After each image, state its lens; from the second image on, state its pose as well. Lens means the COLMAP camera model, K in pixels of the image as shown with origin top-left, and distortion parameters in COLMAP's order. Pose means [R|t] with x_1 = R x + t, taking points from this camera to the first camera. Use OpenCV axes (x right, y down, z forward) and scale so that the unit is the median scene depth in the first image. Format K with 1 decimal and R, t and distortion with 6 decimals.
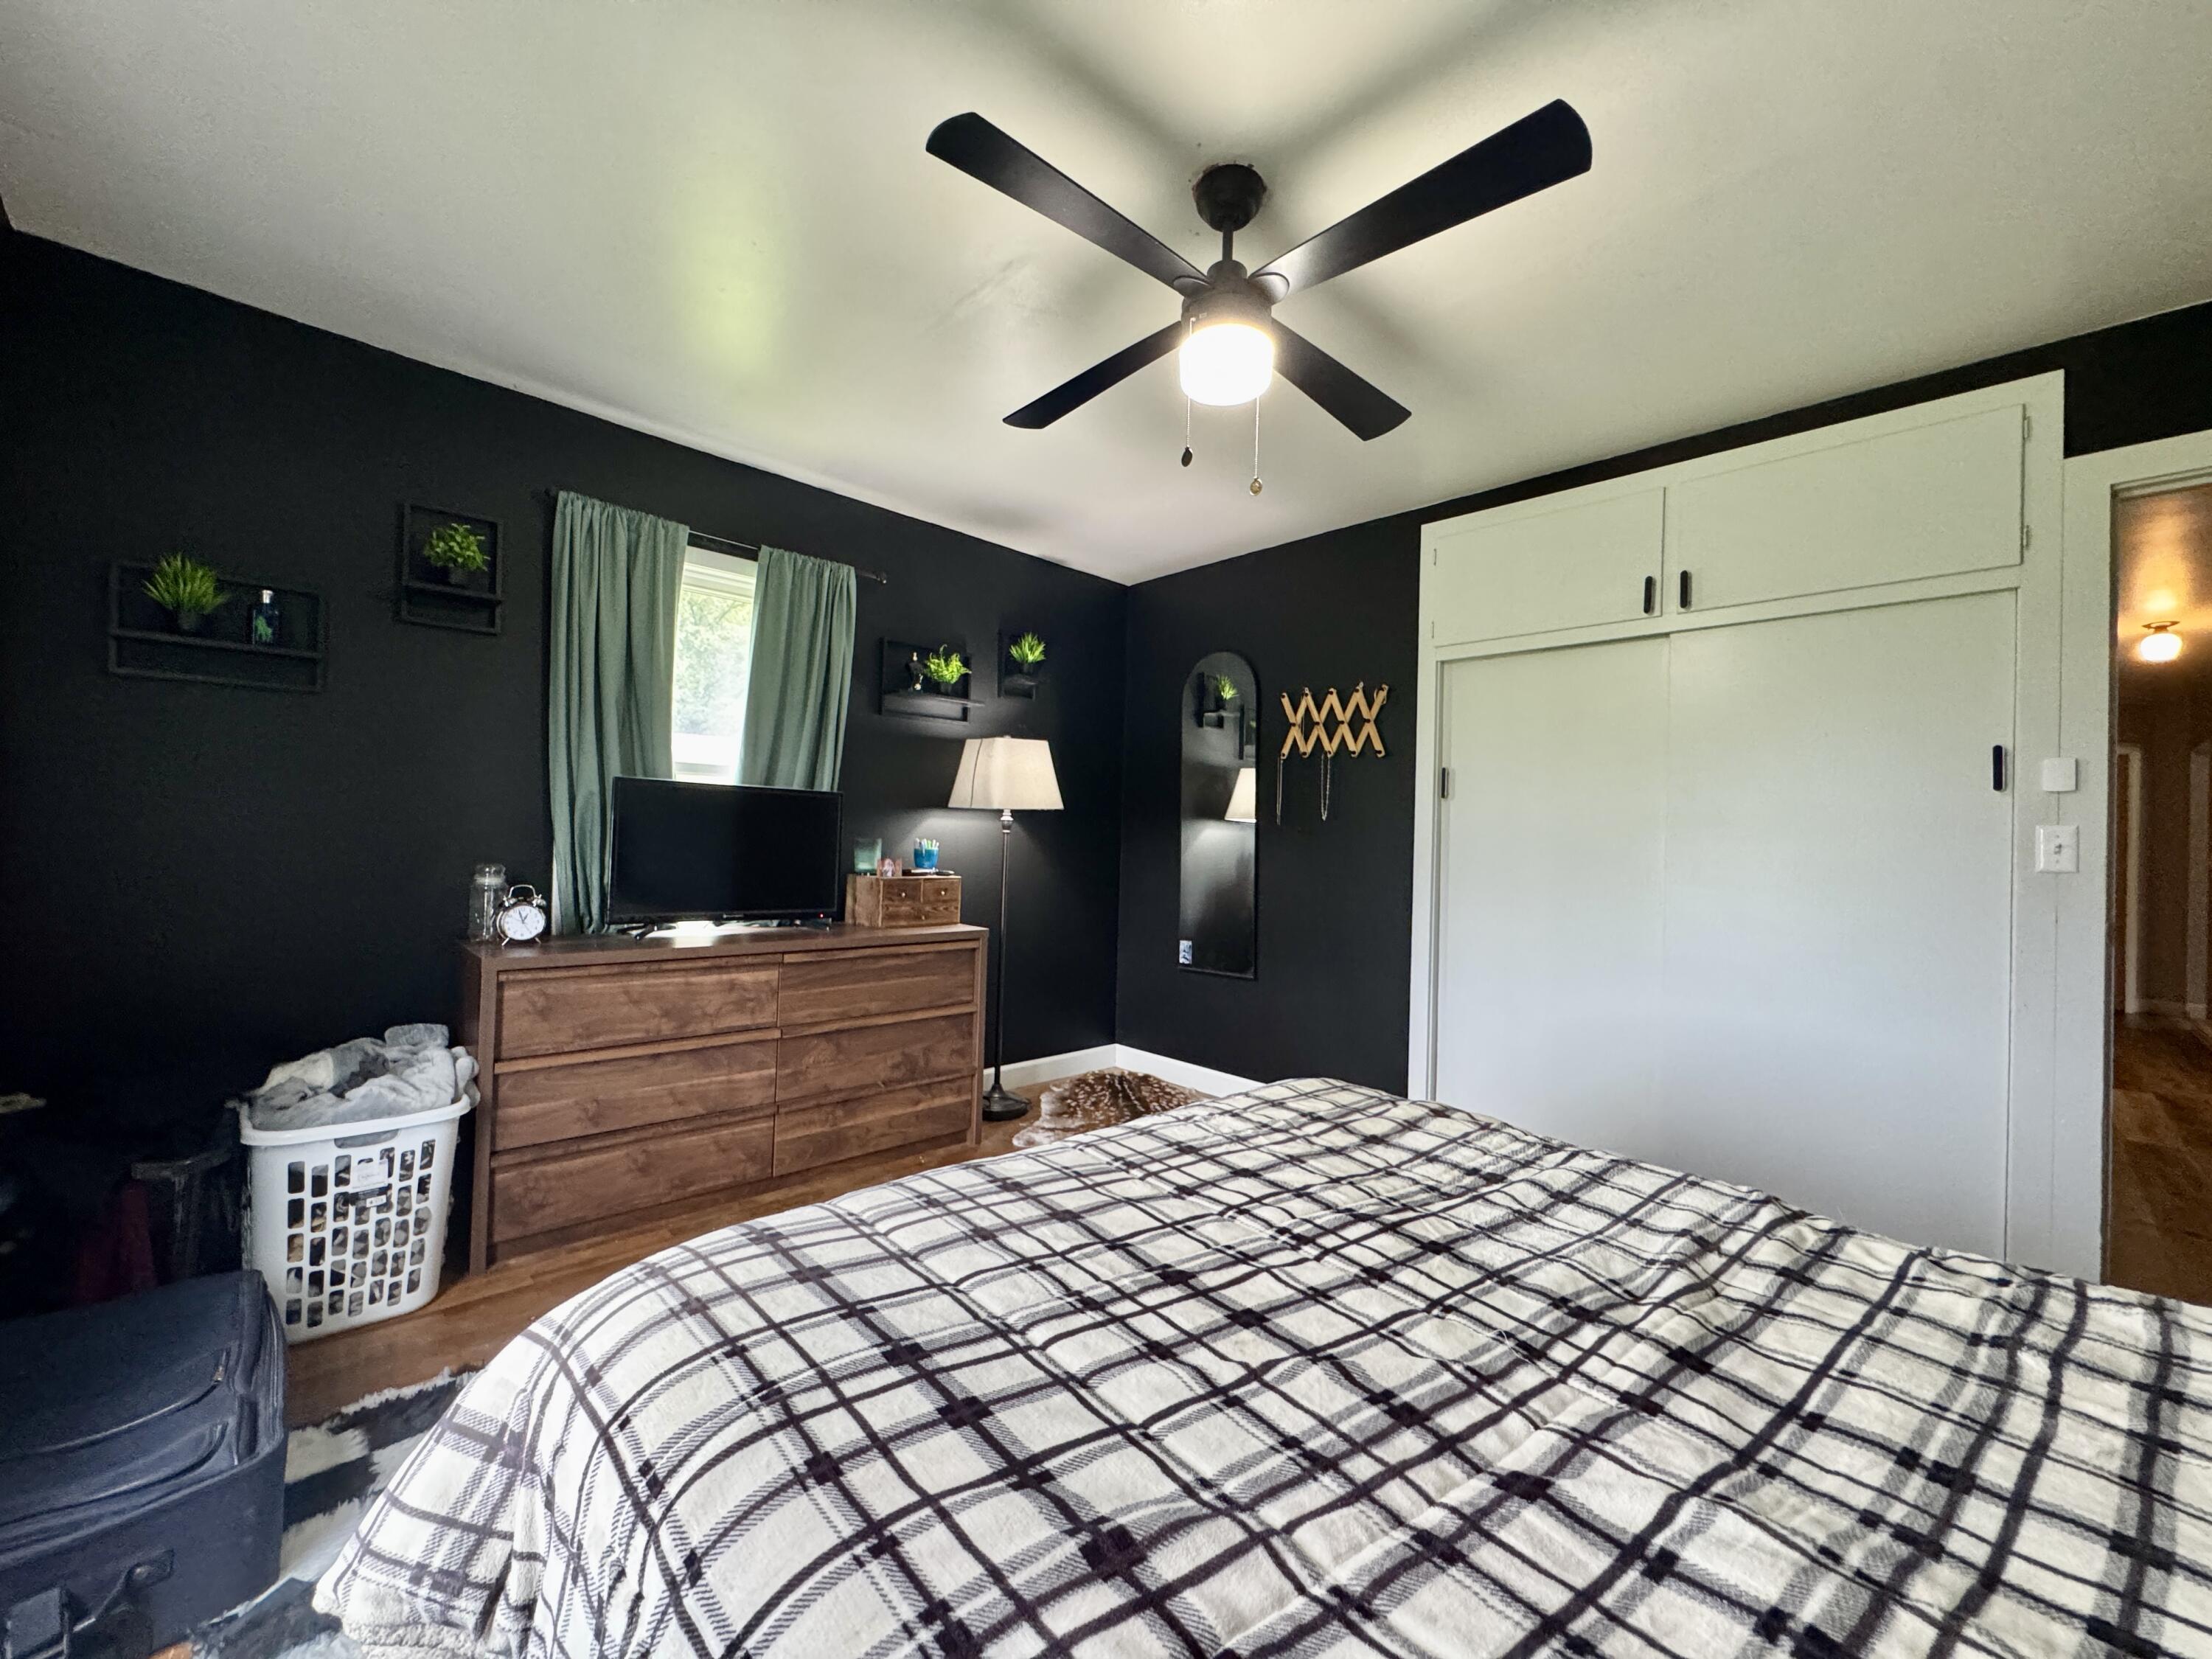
lens RADIAL K [[856.9, 0, 1106.0], [0, 856.9, 829.5], [0, 0, 1]] dist [0.000736, 0.000066]
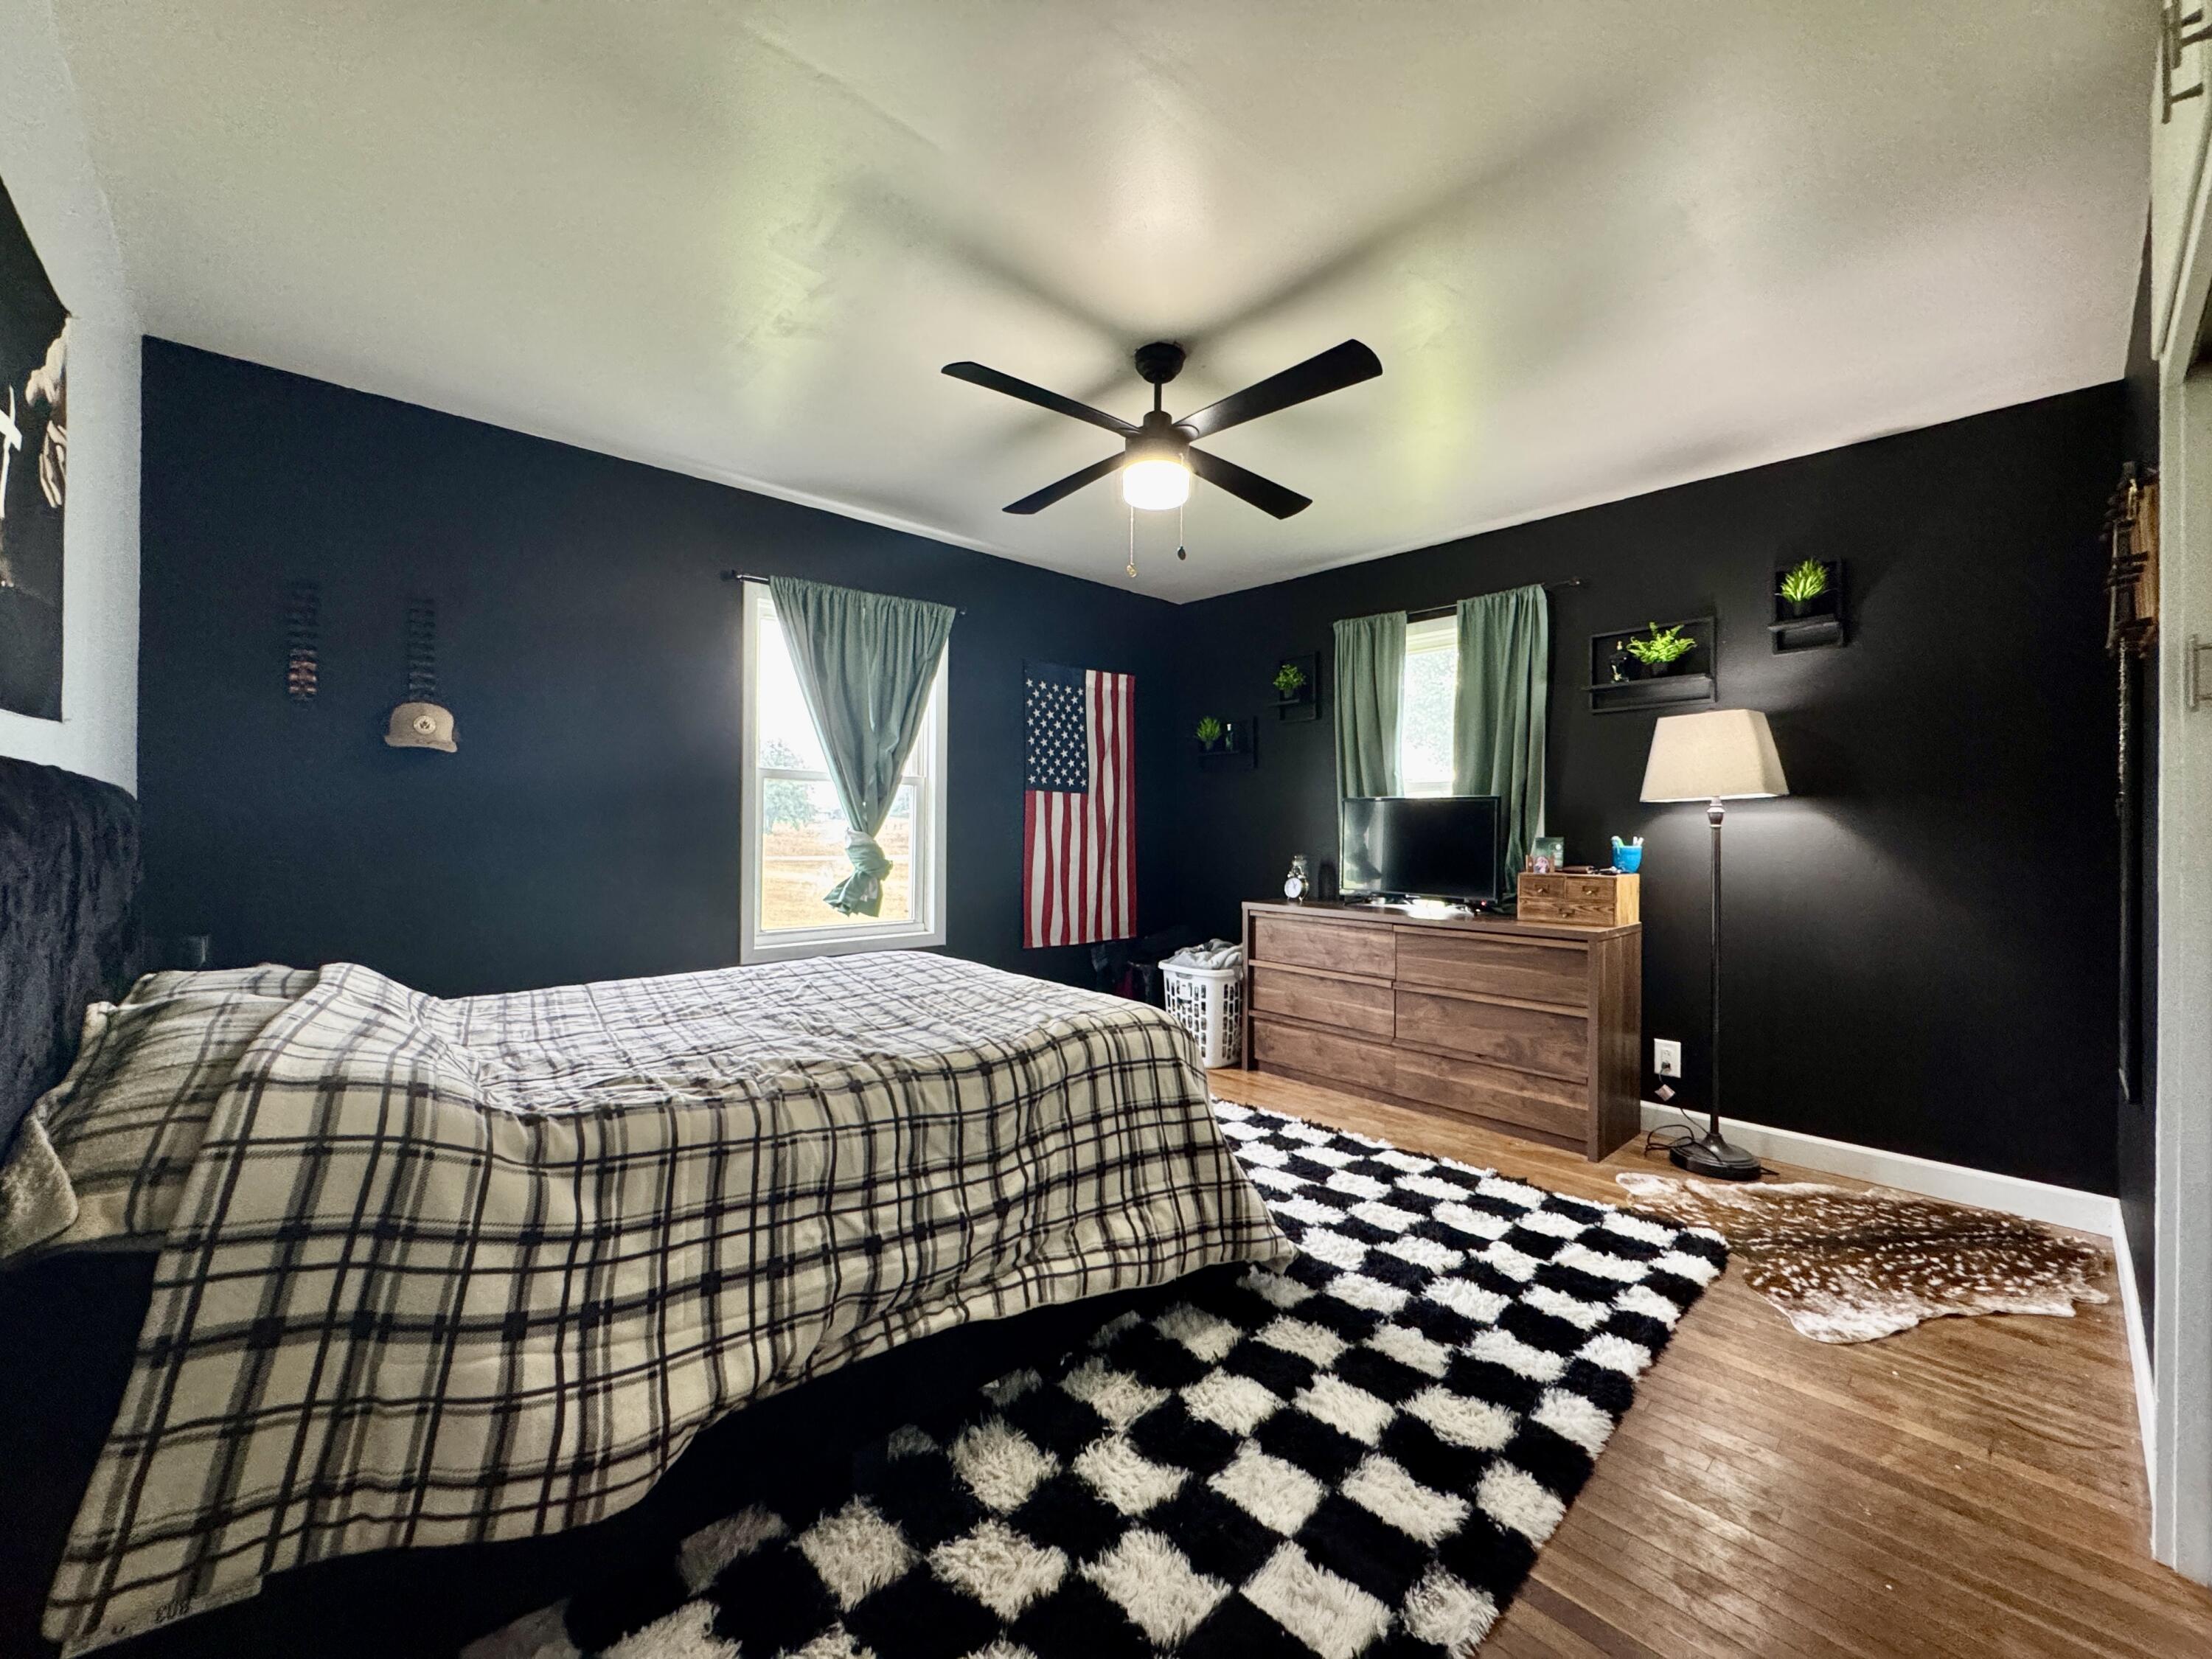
lens RADIAL K [[872.9, 0, 1106.0], [0, 872.9, 829.5], [0, 0, 1]] dist [-0.000017, -0.000031]
pose [[0.002857, -0.034892, -0.999387, 0.931416], [-0.001010, 0.999390, -0.034895, 0.046397], [0.999995, 0.001109, 0.002820, 0.542457]]
